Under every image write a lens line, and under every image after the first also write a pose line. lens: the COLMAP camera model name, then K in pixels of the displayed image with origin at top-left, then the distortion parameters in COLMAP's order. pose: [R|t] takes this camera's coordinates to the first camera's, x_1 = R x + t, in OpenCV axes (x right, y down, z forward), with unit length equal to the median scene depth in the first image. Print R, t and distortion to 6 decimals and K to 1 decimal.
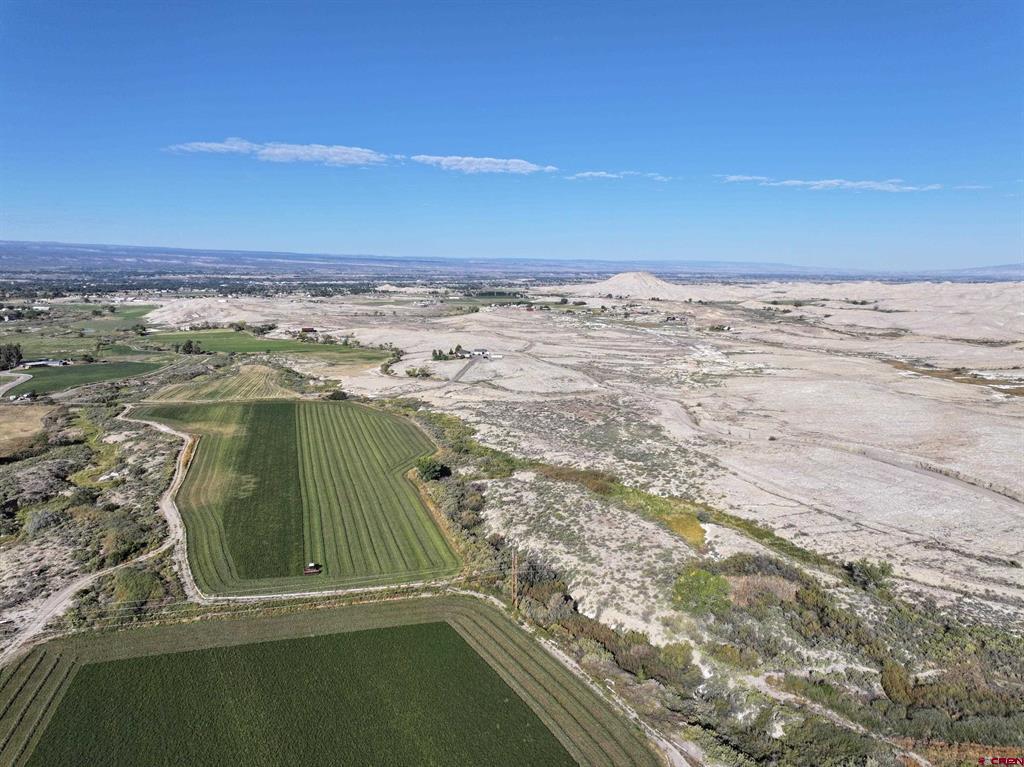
lens RADIAL K [[701.7, 0, 516.4], [0, 701.7, 452.6], [0, 0, 1]] dist [0.002945, 0.003852]
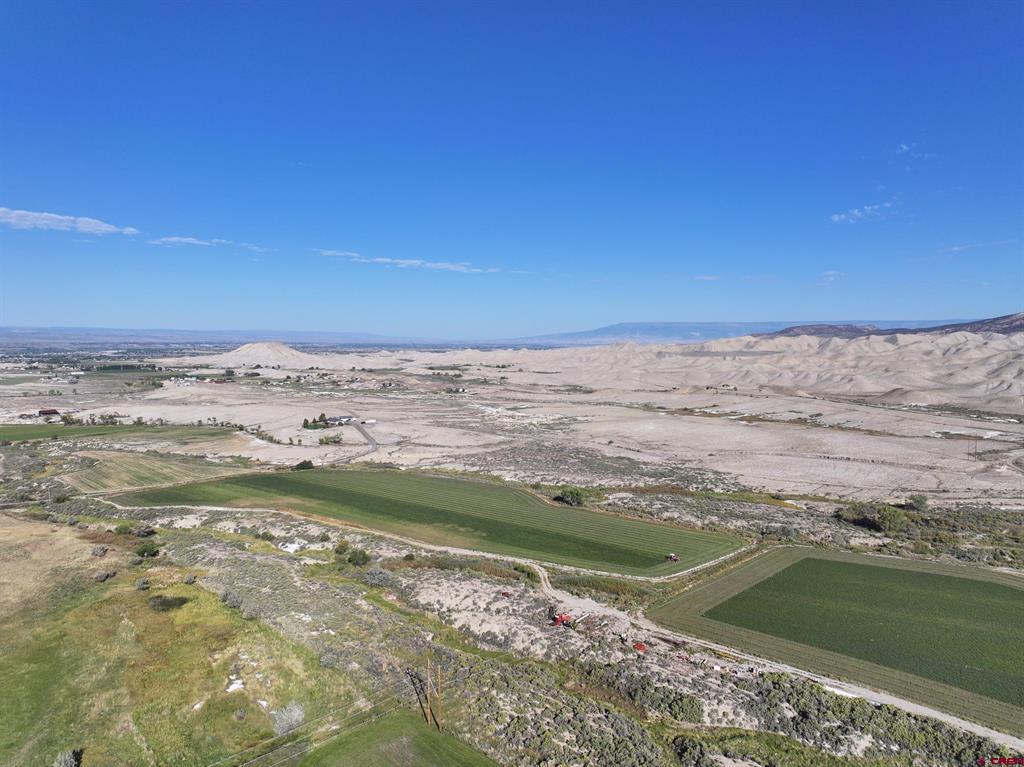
lens RADIAL K [[706.7, 0, 517.7], [0, 706.7, 455.8], [0, 0, 1]] dist [-0.000544, 0.004714]
pose [[0.848330, -0.090311, 0.521710, -0.905664], [0.137451, 0.989128, -0.052279, 0.001735], [-0.511316, 0.116060, 0.851520, -0.040469]]
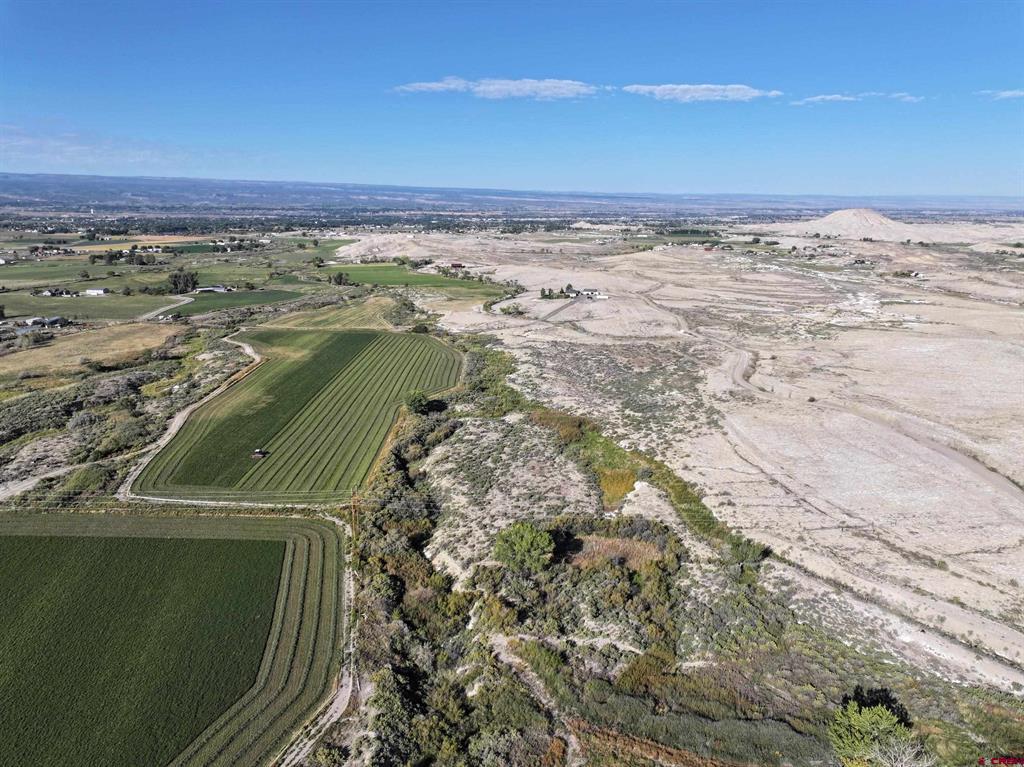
lens RADIAL K [[698.4, 0, 515.4], [0, 698.4, 444.9], [0, 0, 1]] dist [0.002258, 0.007401]
pose [[0.958117, 0.092506, -0.271026, 0.312219], [-0.072220, 0.993853, 0.083911, -0.012228], [0.277122, -0.060823, 0.958908, 0.052050]]
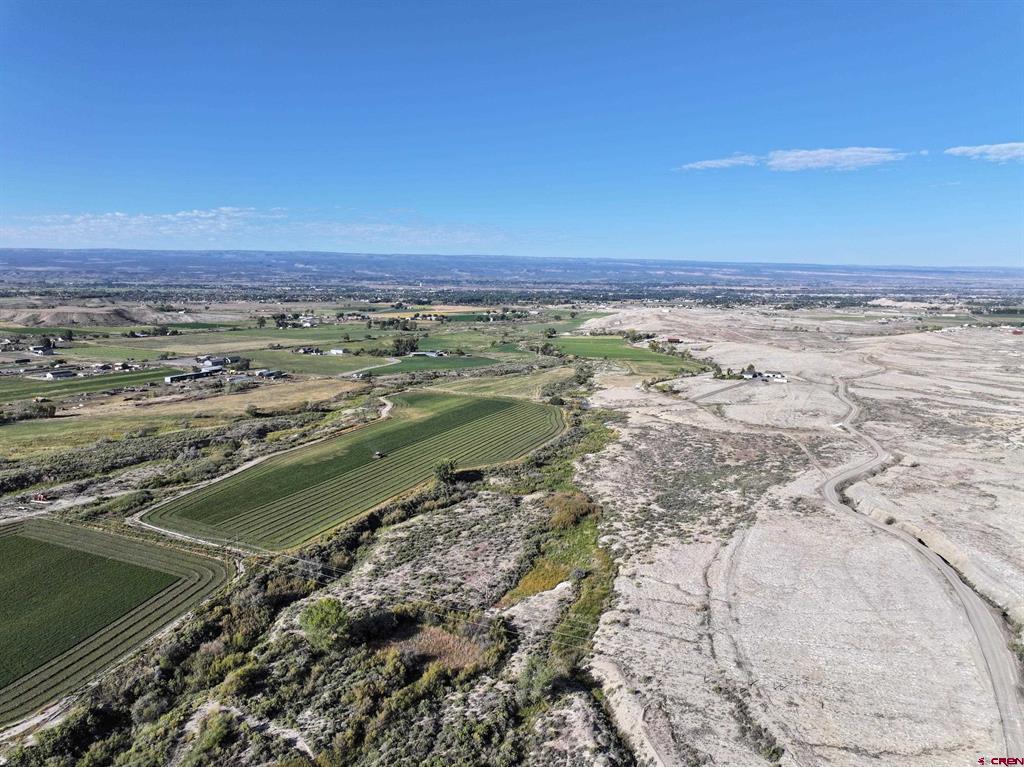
lens RADIAL K [[698.6, 0, 512.9], [0, 698.6, 474.4], [0, 0, 1]] dist [0.002037, 0.006953]
pose [[0.765558, 0.174712, -0.619190, 0.626484], [-0.165860, 0.983485, 0.072436, -0.066403], [0.621620, 0.047245, 0.781893, 0.257403]]
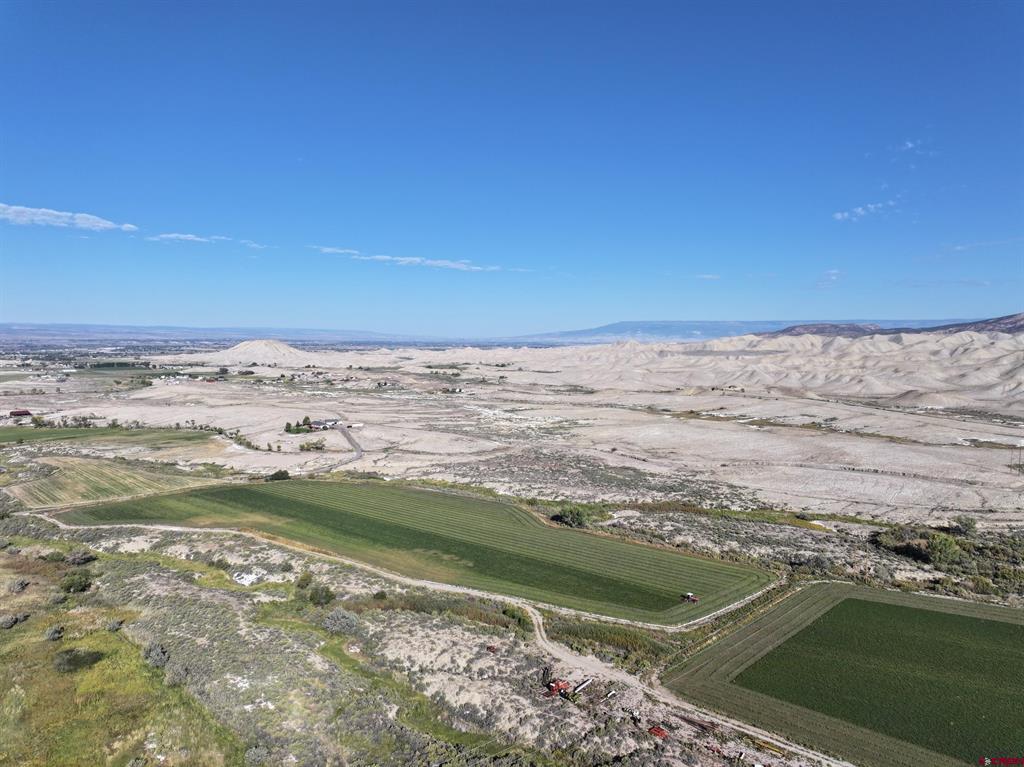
lens RADIAL K [[706.7, 0, 517.7], [0, 706.7, 455.8], [0, 0, 1]] dist [-0.000544, 0.004714]
pose [[0.848900, -0.088828, 0.521037, -0.814931], [0.134166, 0.989704, -0.049863, -0.031151], [-0.511243, 0.112234, 0.852077, 0.078088]]
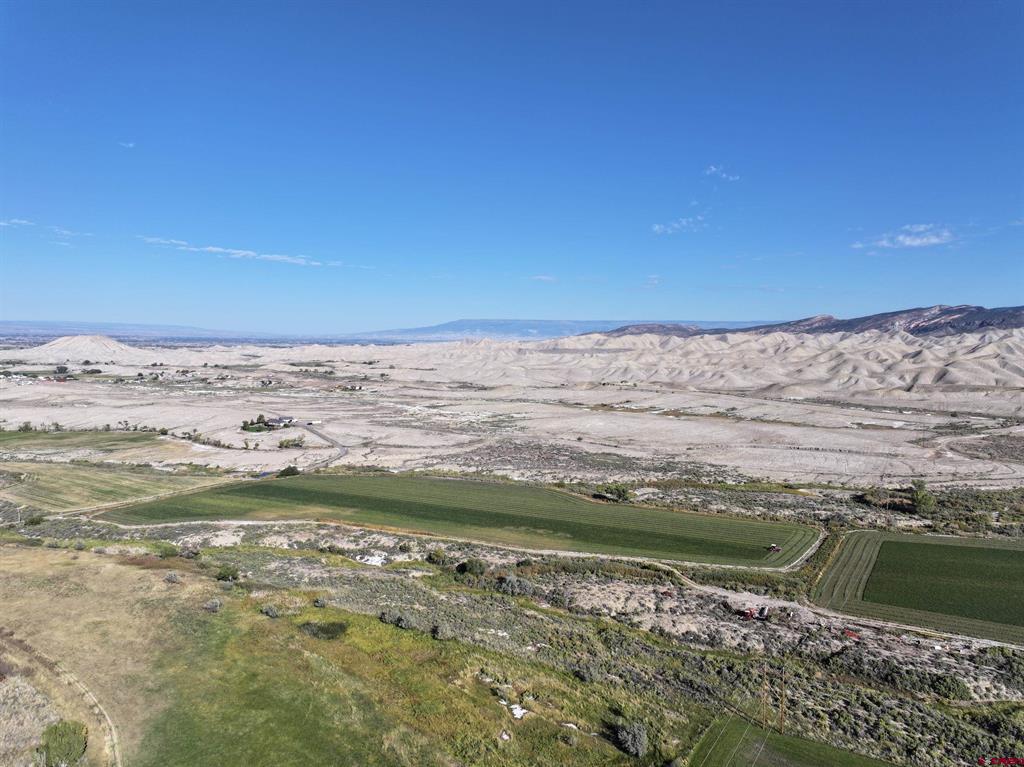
lens RADIAL K [[714.5, 0, 516.3], [0, 714.5, 381.6], [0, 0, 1]] dist [0.001695, 0.007899]
pose [[0.710004, -0.042250, 0.702929, -1.217131], [0.171848, 0.978415, -0.114769, -0.062896], [-0.682908, 0.202283, 0.701939, 0.176201]]
